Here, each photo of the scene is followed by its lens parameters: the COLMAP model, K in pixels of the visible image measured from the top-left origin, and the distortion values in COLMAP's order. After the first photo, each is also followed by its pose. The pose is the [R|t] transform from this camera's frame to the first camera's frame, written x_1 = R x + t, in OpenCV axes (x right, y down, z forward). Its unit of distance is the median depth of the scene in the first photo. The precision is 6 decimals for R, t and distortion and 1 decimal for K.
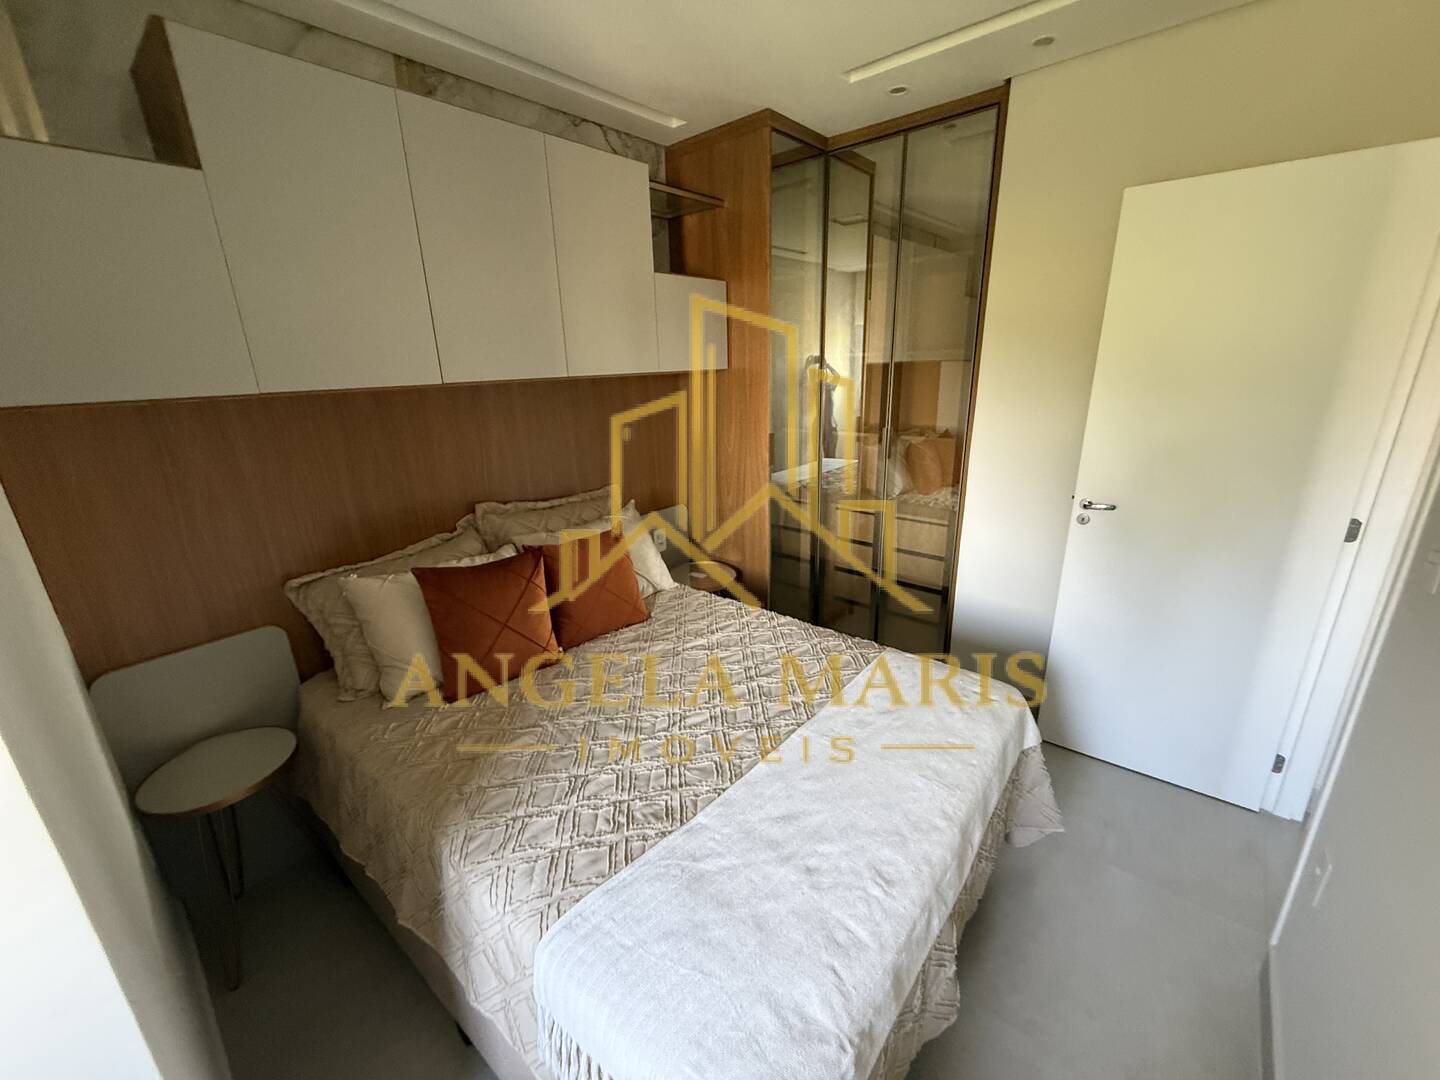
lens RADIAL K [[572.9, 0, 717.0], [0, 572.9, 540.3], [0, 0, 1]] dist [0.006582, 0.000004]
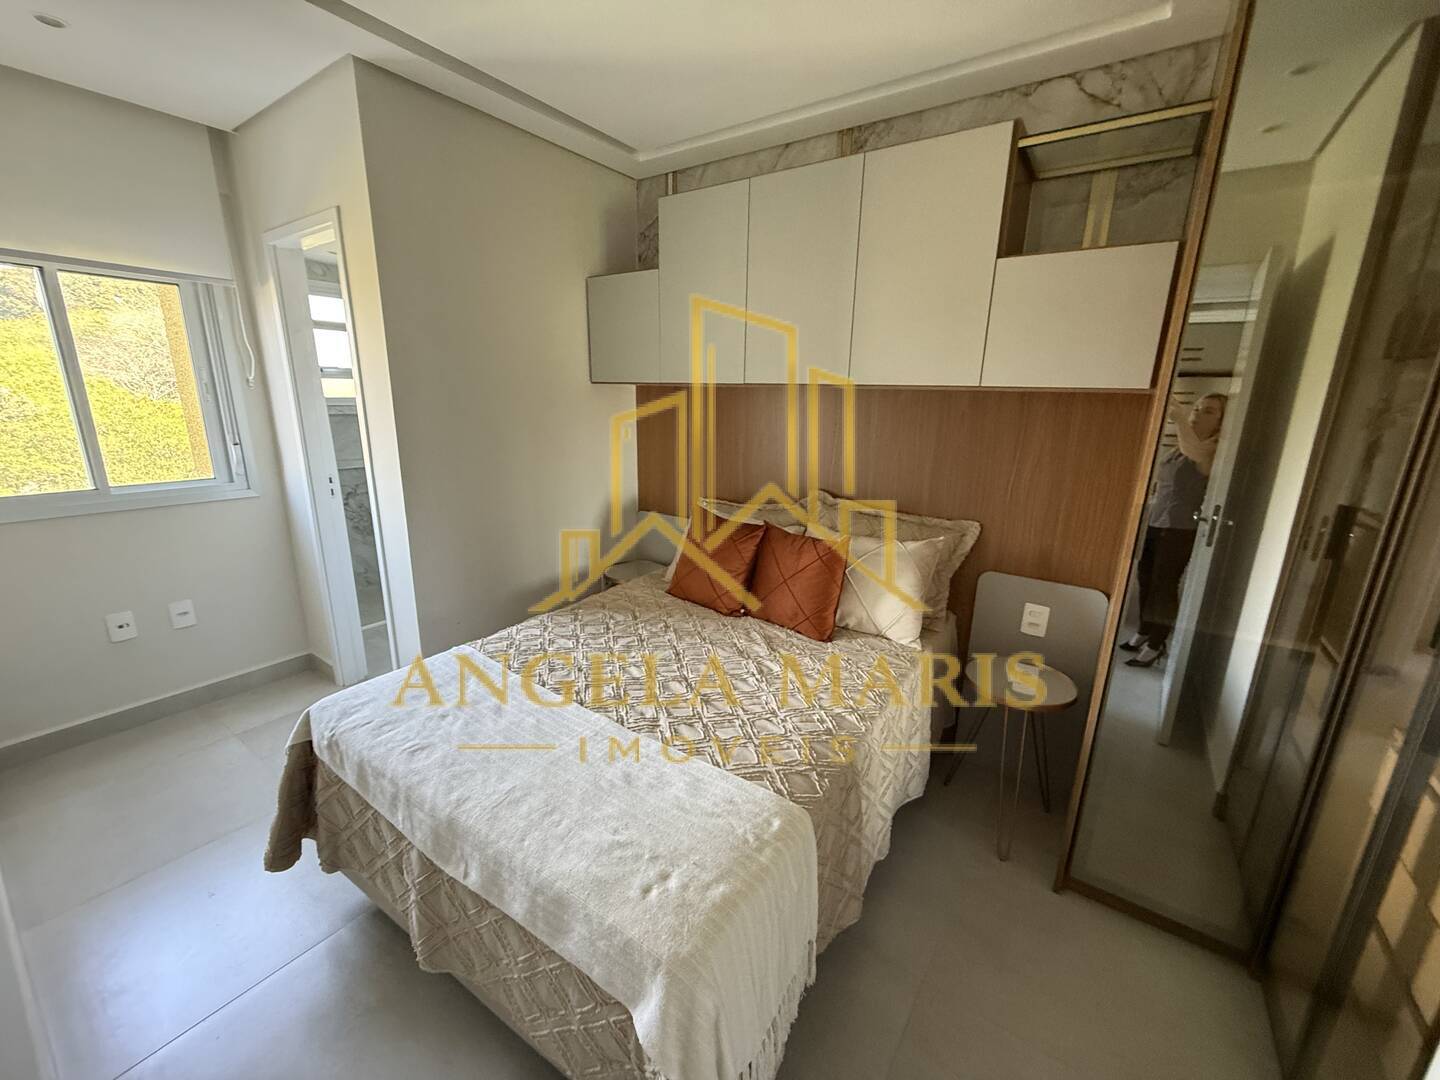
lens RADIAL K [[572.9, 0, 717.0], [0, 572.9, 540.3], [0, 0, 1]] dist [0.006582, 0.000004]
pose [[0.097631, 0.280223, -0.954957, 0.768450], [-0.325186, 0.915856, 0.235503, -0.192957], [0.940597, 0.287546, 0.180541, 0.668775]]
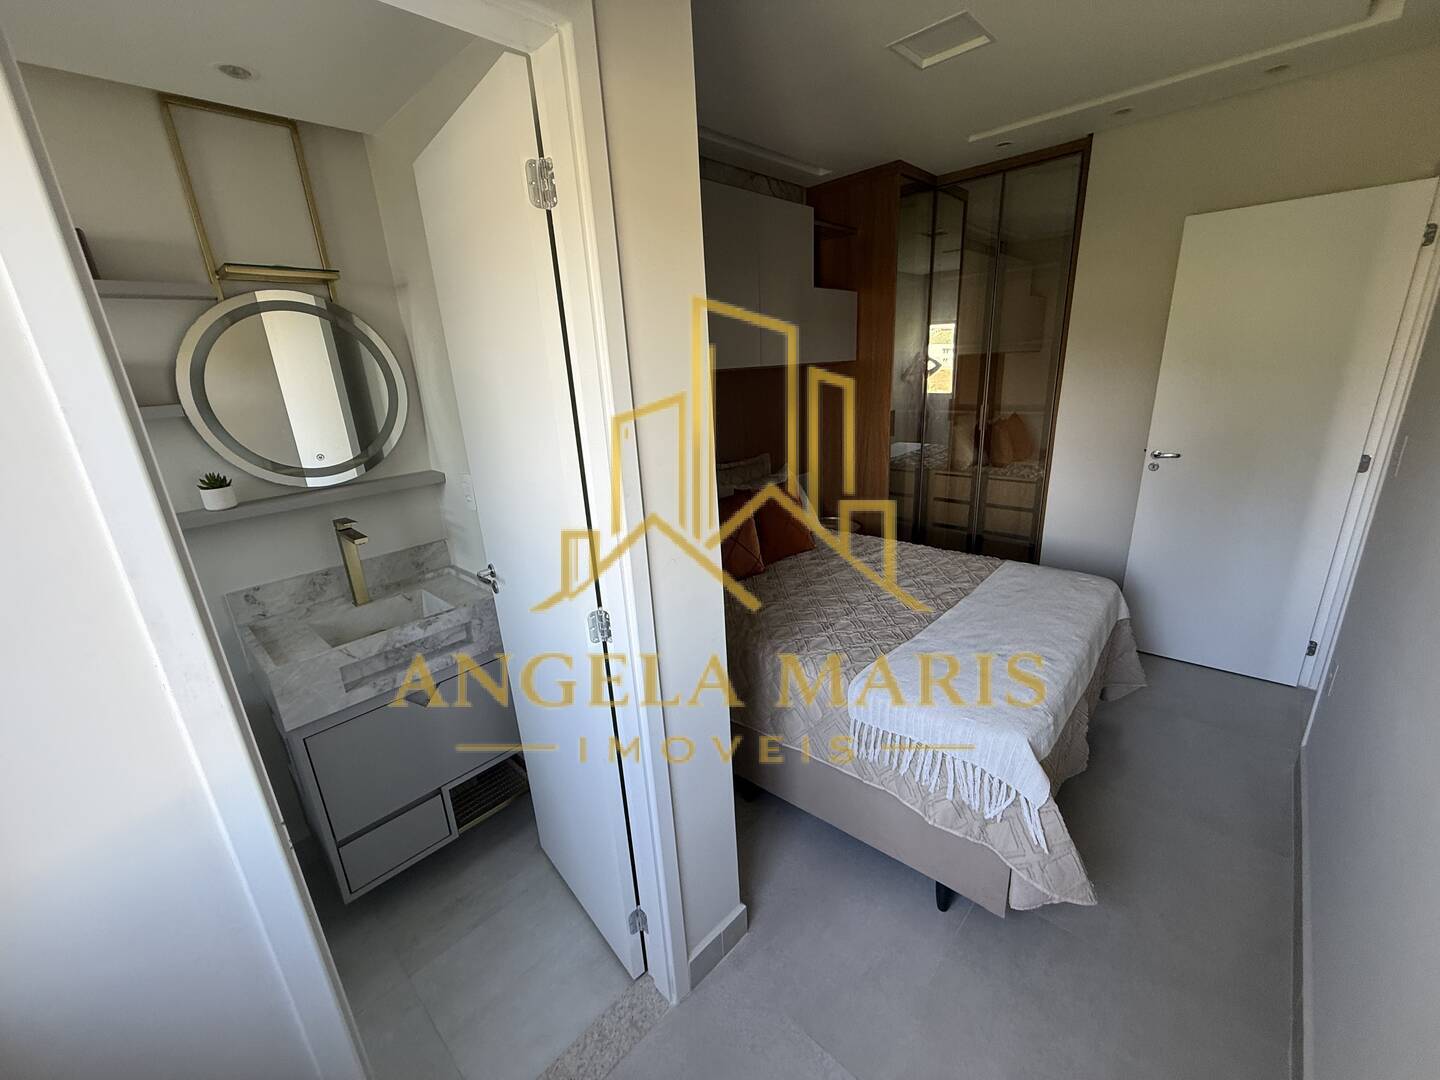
lens RADIAL K [[573.9, 0, 714.6], [0, 573.9, 540.1], [0, 0, 1]] dist [0.001884, 0.000108]
pose [[0.998714, -0.009551, -0.049785, -0.305626], [0.009330, 0.999946, -0.004672, 0.132350], [0.049826, 0.004202, 0.998749, -0.363445]]
